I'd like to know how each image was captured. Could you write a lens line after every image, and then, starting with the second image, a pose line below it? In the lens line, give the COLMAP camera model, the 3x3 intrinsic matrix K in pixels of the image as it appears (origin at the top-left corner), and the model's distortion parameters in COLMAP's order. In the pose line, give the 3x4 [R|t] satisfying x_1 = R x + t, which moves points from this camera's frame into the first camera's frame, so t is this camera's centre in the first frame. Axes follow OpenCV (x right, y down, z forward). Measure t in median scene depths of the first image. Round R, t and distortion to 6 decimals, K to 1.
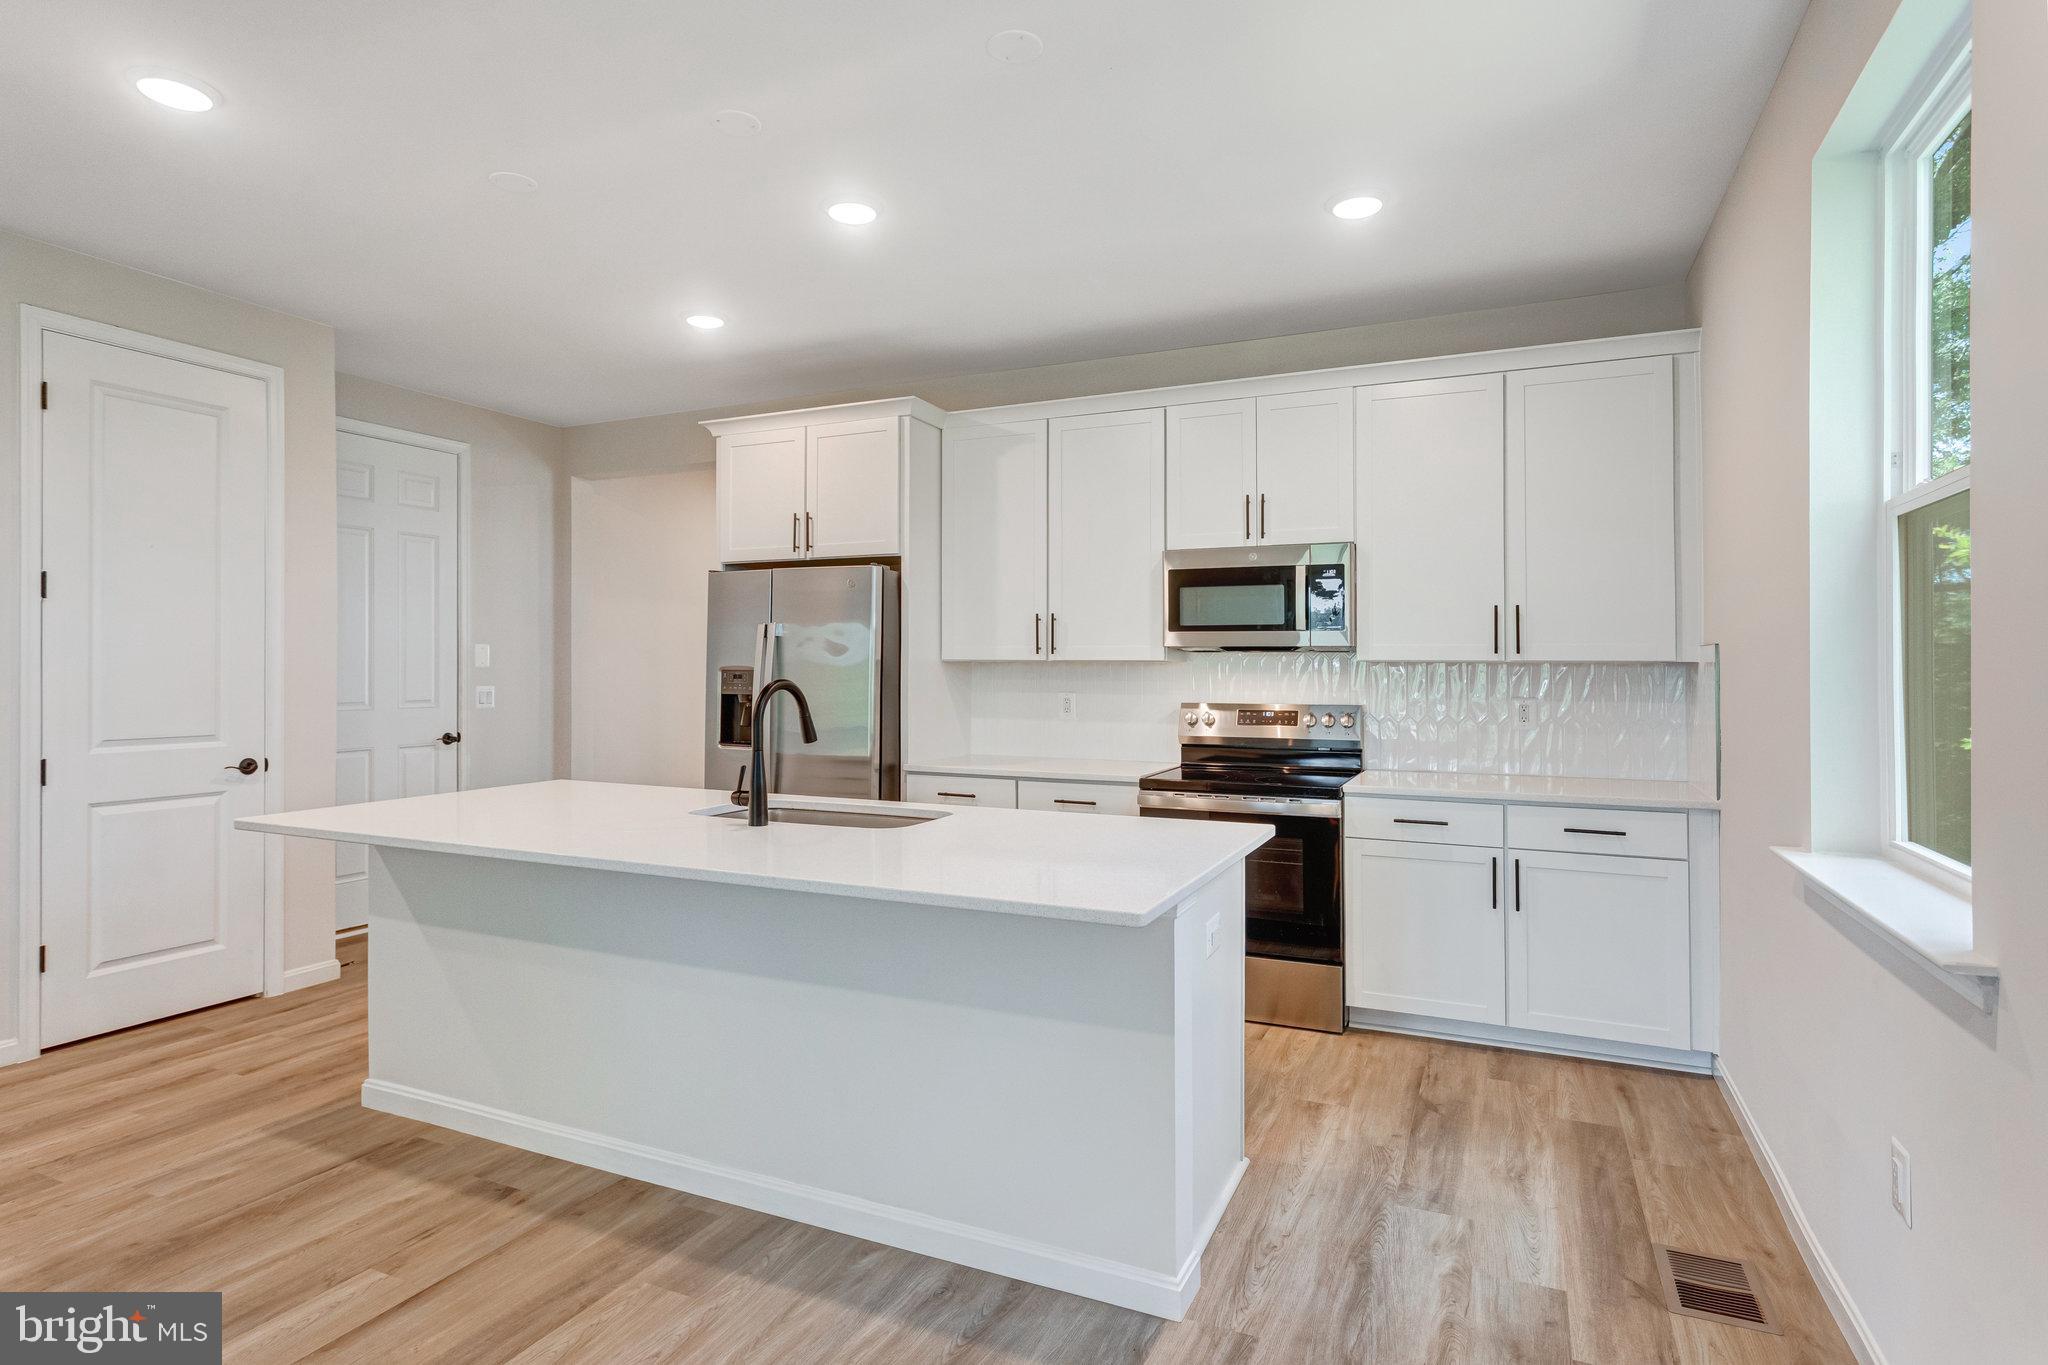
lens RADIAL K [[1089.2, 0, 1014.5], [0, 1089.2, 679.5], [0, 0, 1]] dist [-0.001355, 0.000806]
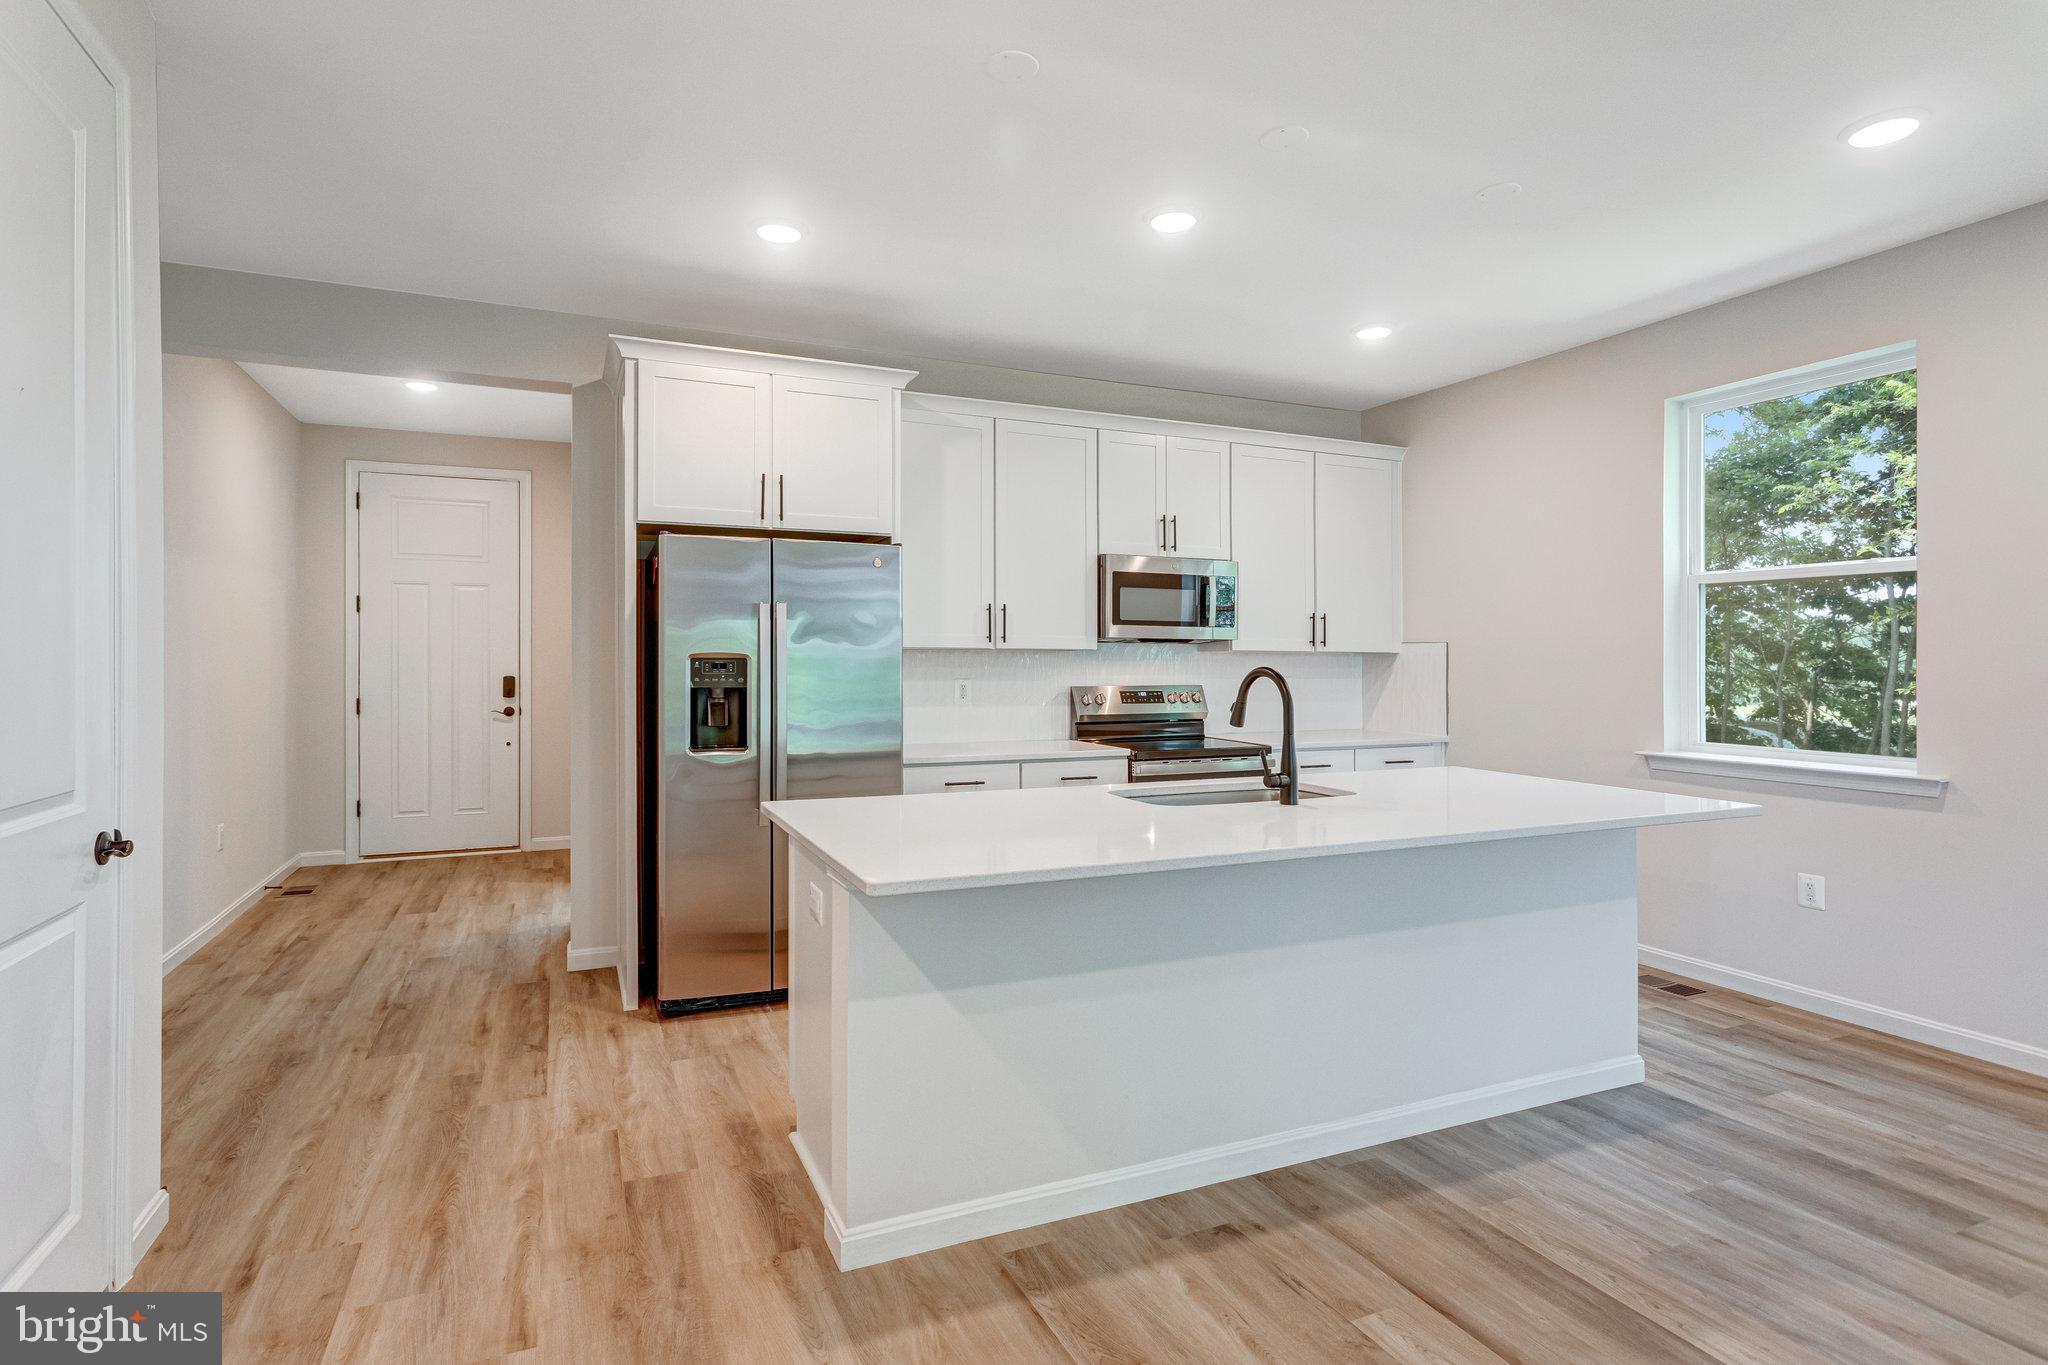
lens RADIAL K [[1048.6, 0, 1026.3], [0, 1048.6, 666.4], [0, 0, 1]] dist [-0.002587, 0.007928]
pose [[0.656255, -0.006523, 0.754511, -0.851799], [0.005895, 0.999976, 0.003519, -0.004298], [-0.754516, 0.002138, 0.656278, 0.377663]]
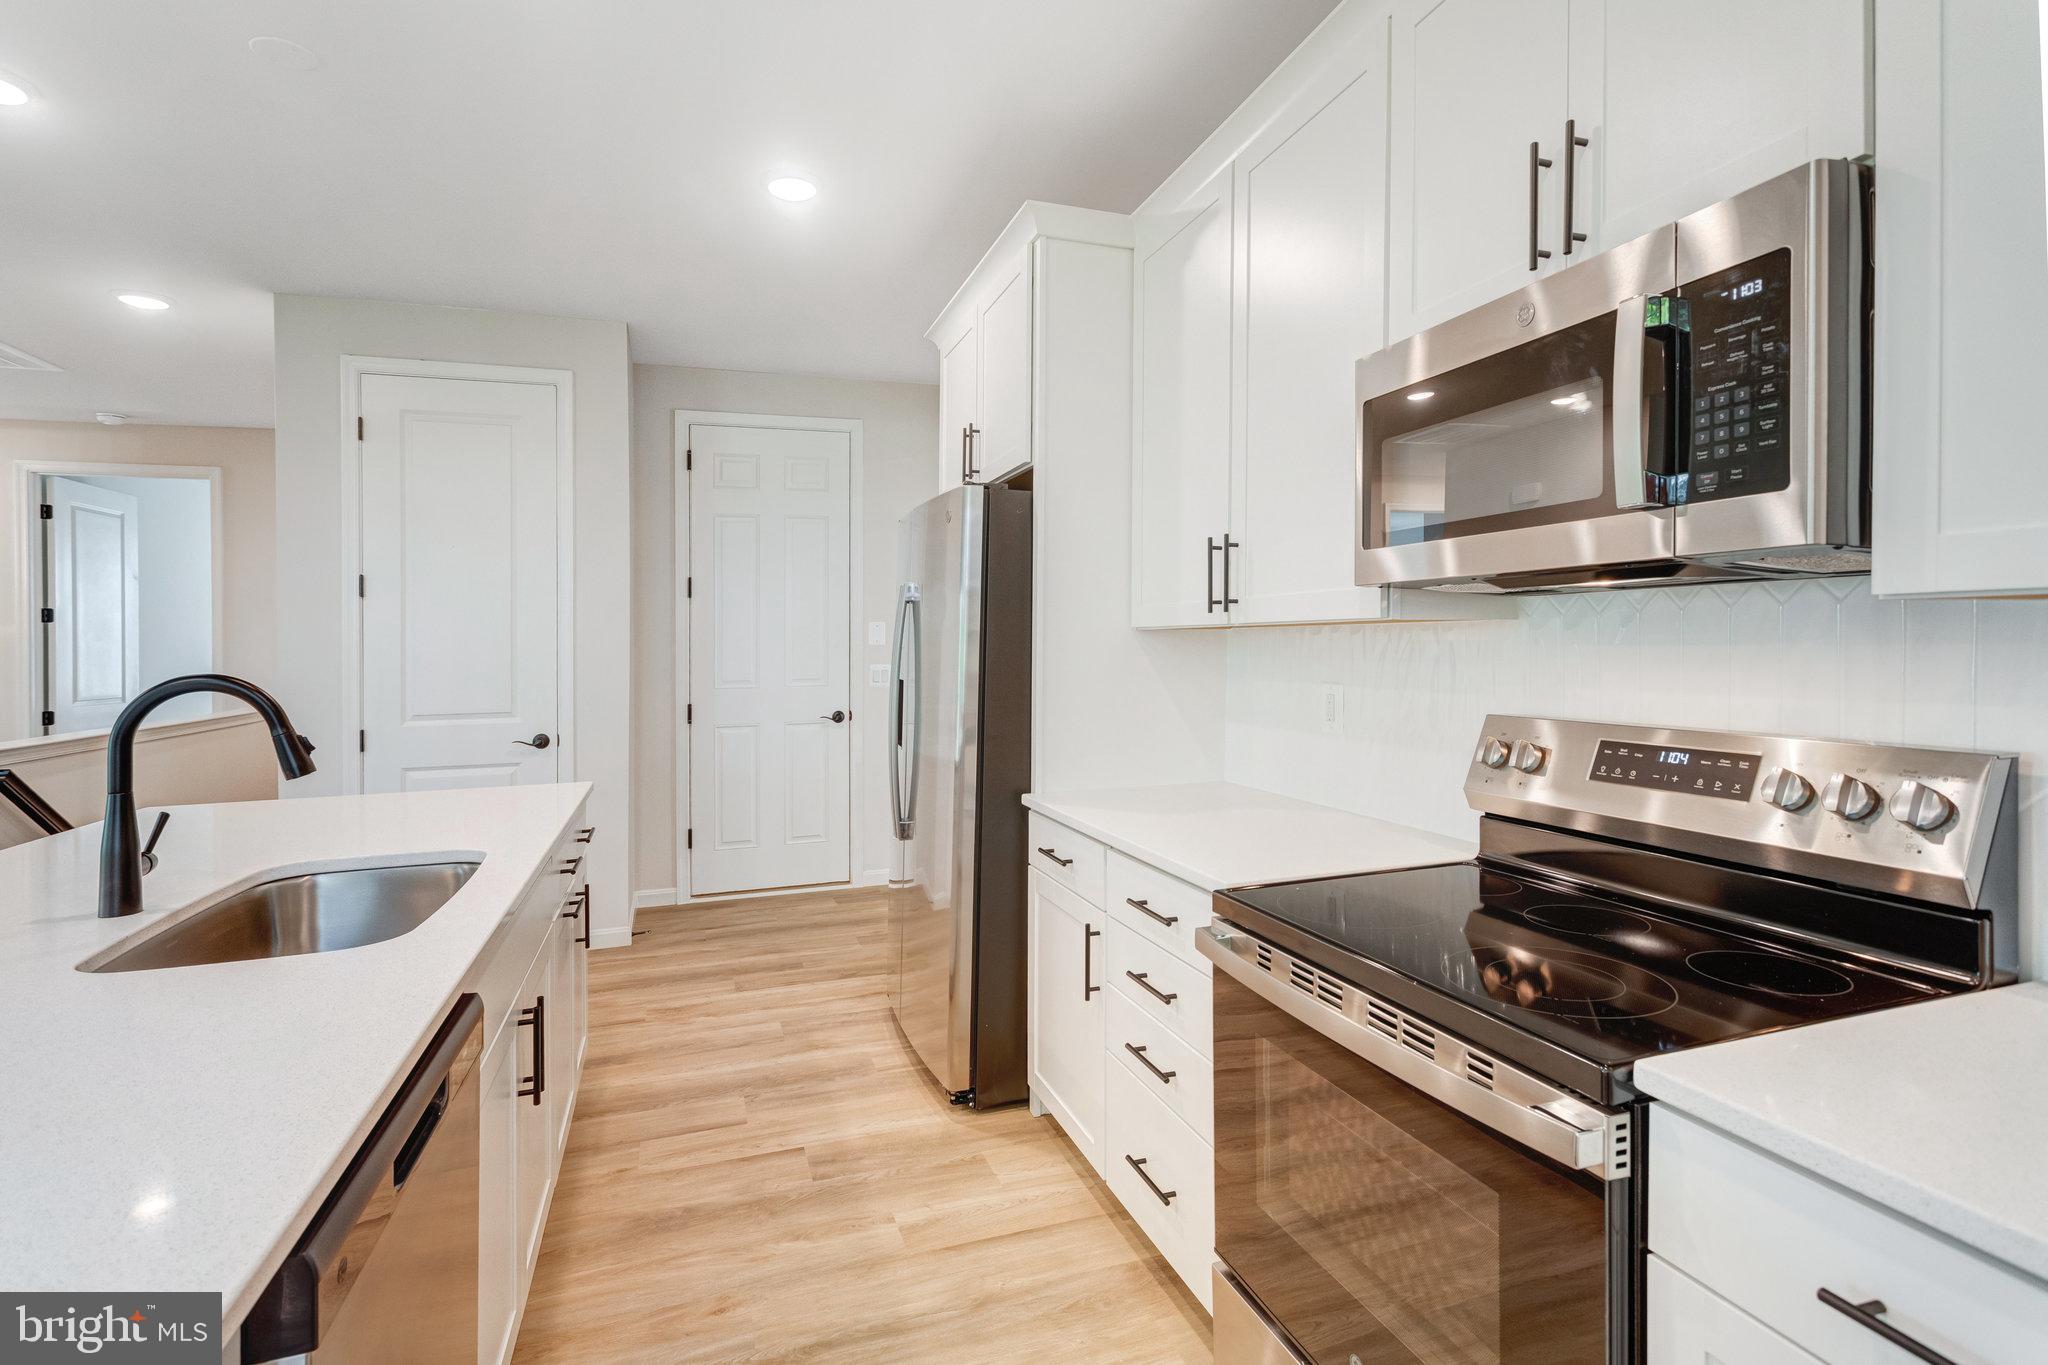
lens RADIAL K [[976.1, 0, 1017.2], [0, 976.1, 673.5], [0, 0, 1]] dist [0.002773, 0.002135]
pose [[0.688455, 0.008990, -0.725223, 0.365032], [0.009684, 0.999720, 0.021585, -0.005664], [0.725214, -0.021883, 0.688176, 0.721149]]
